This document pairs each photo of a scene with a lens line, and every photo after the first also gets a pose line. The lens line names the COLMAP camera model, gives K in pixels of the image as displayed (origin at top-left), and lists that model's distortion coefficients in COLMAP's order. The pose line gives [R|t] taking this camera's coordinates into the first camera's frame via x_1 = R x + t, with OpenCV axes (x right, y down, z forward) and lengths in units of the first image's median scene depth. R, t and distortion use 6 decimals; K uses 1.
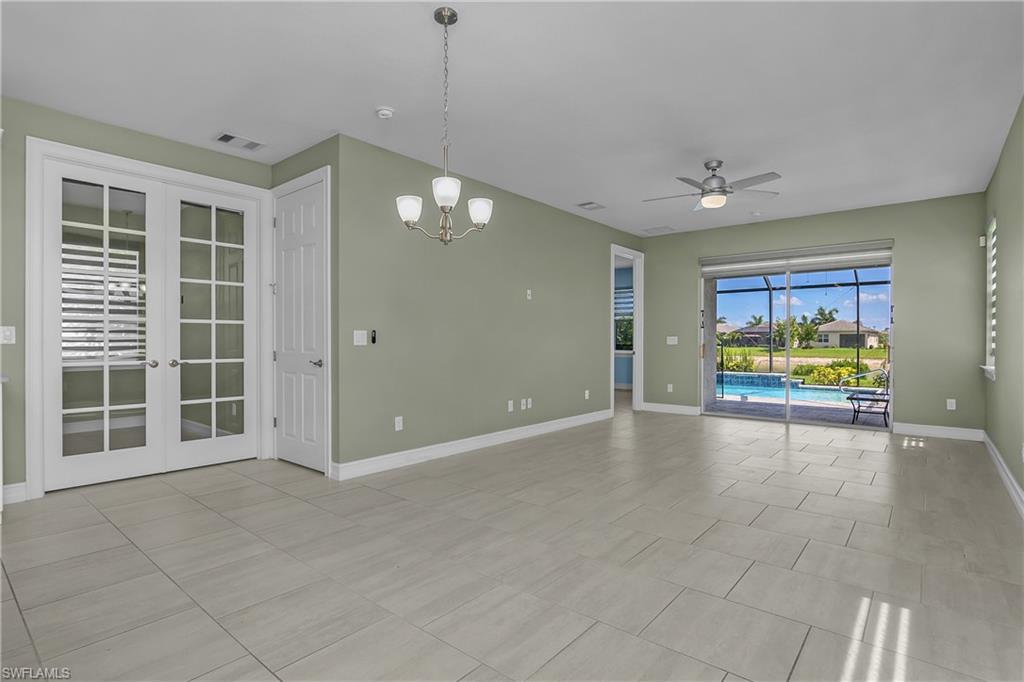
lens RADIAL K [[507.7, 0, 506.0], [0, 507.7, 343.9], [0, 0, 1]] dist [-0.021949, 0.004182]
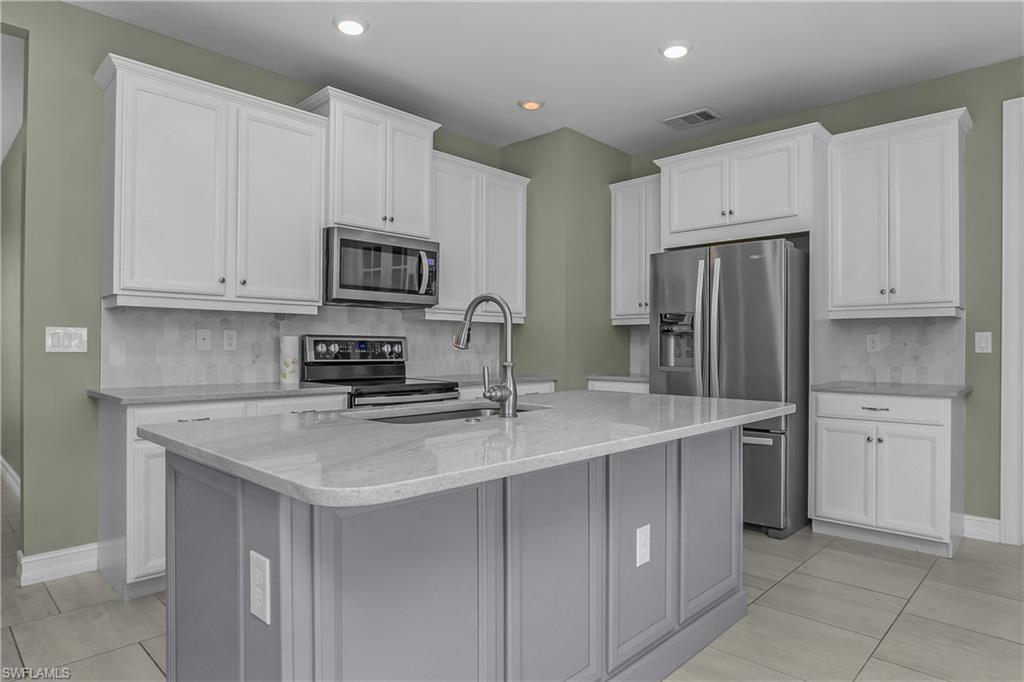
lens RADIAL K [[596.5, 0, 505.6], [0, 596.5, 343.0], [0, 0, 1]] dist [-0.019911, 0.000603]
pose [[-0.071022, -0.006732, -0.997452, 0.042994], [-0.009533, 0.999936, -0.006070, -0.001963], [0.997429, 0.009078, -0.071082, 0.164539]]
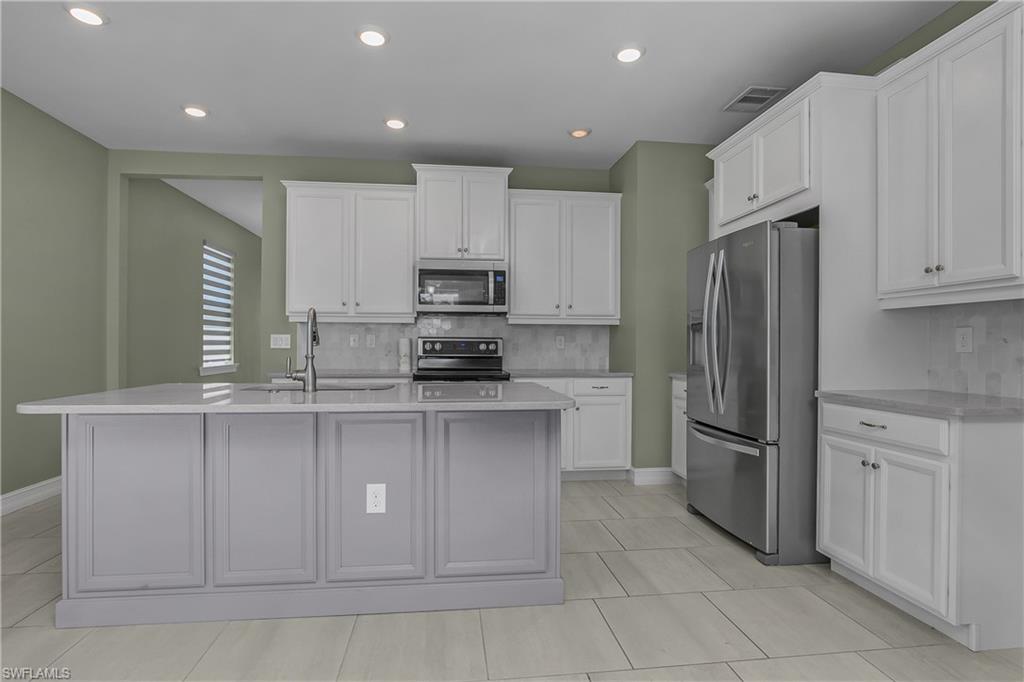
lens RADIAL K [[507.7, 0, 503.2], [0, 507.7, 344.9], [0, 0, 1]] dist [-0.021949, 0.004182]
pose [[-0.682549, -0.004417, -0.730826, -0.103472], [-0.008912, 0.999958, 0.002280, -0.003487], [0.730785, 0.008069, -0.682560, 0.566771]]
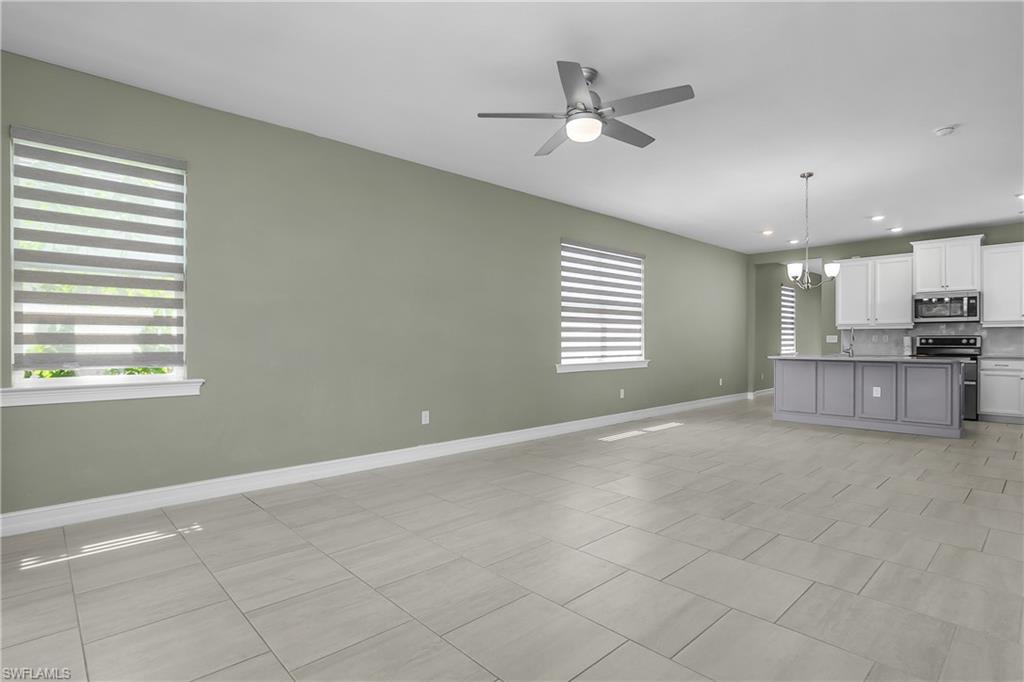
lens RADIAL K [[507.7, 0, 514.3], [0, 507.7, 345.3], [0, 0, 1]] dist [-0.021949, 0.004182]
pose [[-0.993354, -0.000603, 0.115100, 0.380075], [0.000988, 0.999905, 0.013767, -0.007180], [-0.115097, 0.013789, -0.993259, 1.485369]]
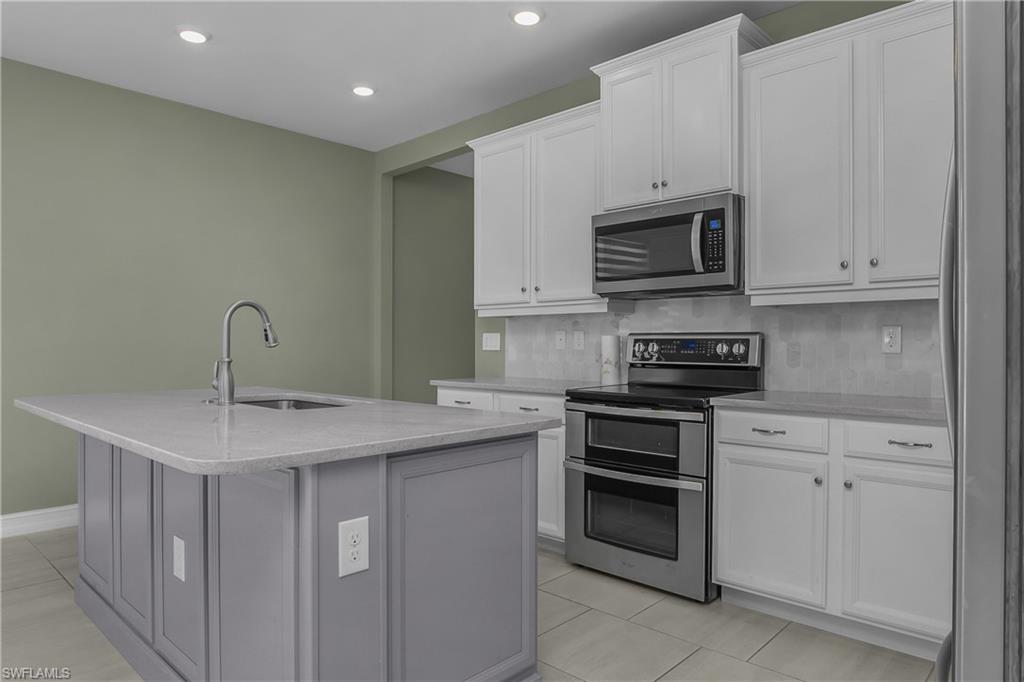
lens RADIAL K [[640.5, 0, 512.9], [0, 640.5, 348.0], [0, 0, 1]] dist [-0.007490, -0.000529]
pose [[-0.998483, -0.003061, 0.054968, -0.537946], [-0.002517, 0.999947, 0.009971, -0.004512], [-0.054996, 0.009818, -0.998438, 0.577574]]
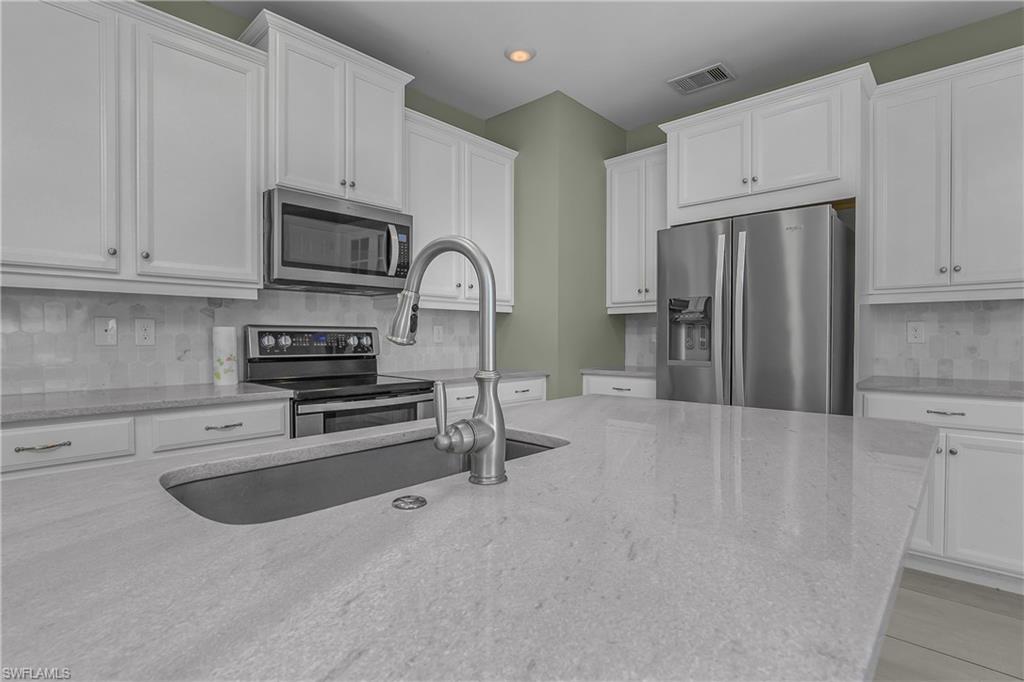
lens RADIAL K [[507.7, 0, 503.9], [0, 507.7, 346.4], [0, 0, 1]] dist [-0.021949, 0.004182]
pose [[-0.052949, 0.017474, -0.998444, -0.159141], [-0.004836, 0.999831, 0.017755, -0.002862], [0.998585, 0.005769, -0.052856, 0.153884]]
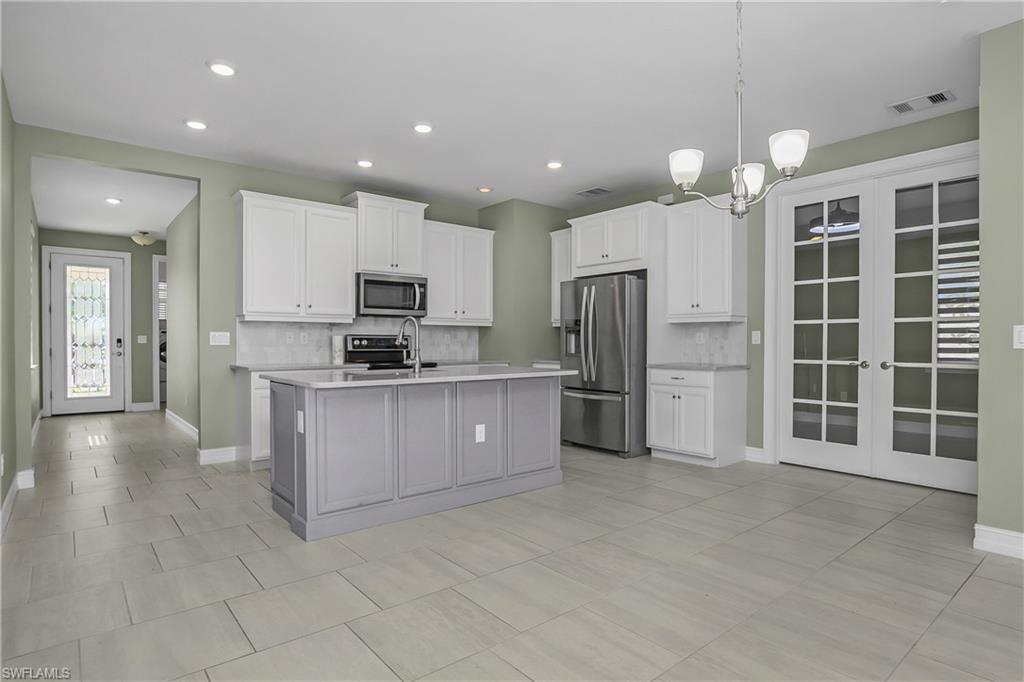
lens RADIAL K [[539.6, 0, 504.3], [0, 539.6, 346.4], [0, 0, 1]] dist [-0.018451, -0.001769]
pose [[-0.179910, 0.007579, -0.983654, 0.363102], [-0.006056, 0.999943, 0.008812, -0.001506], [0.983664, 0.007542, -0.179854, 0.380799]]
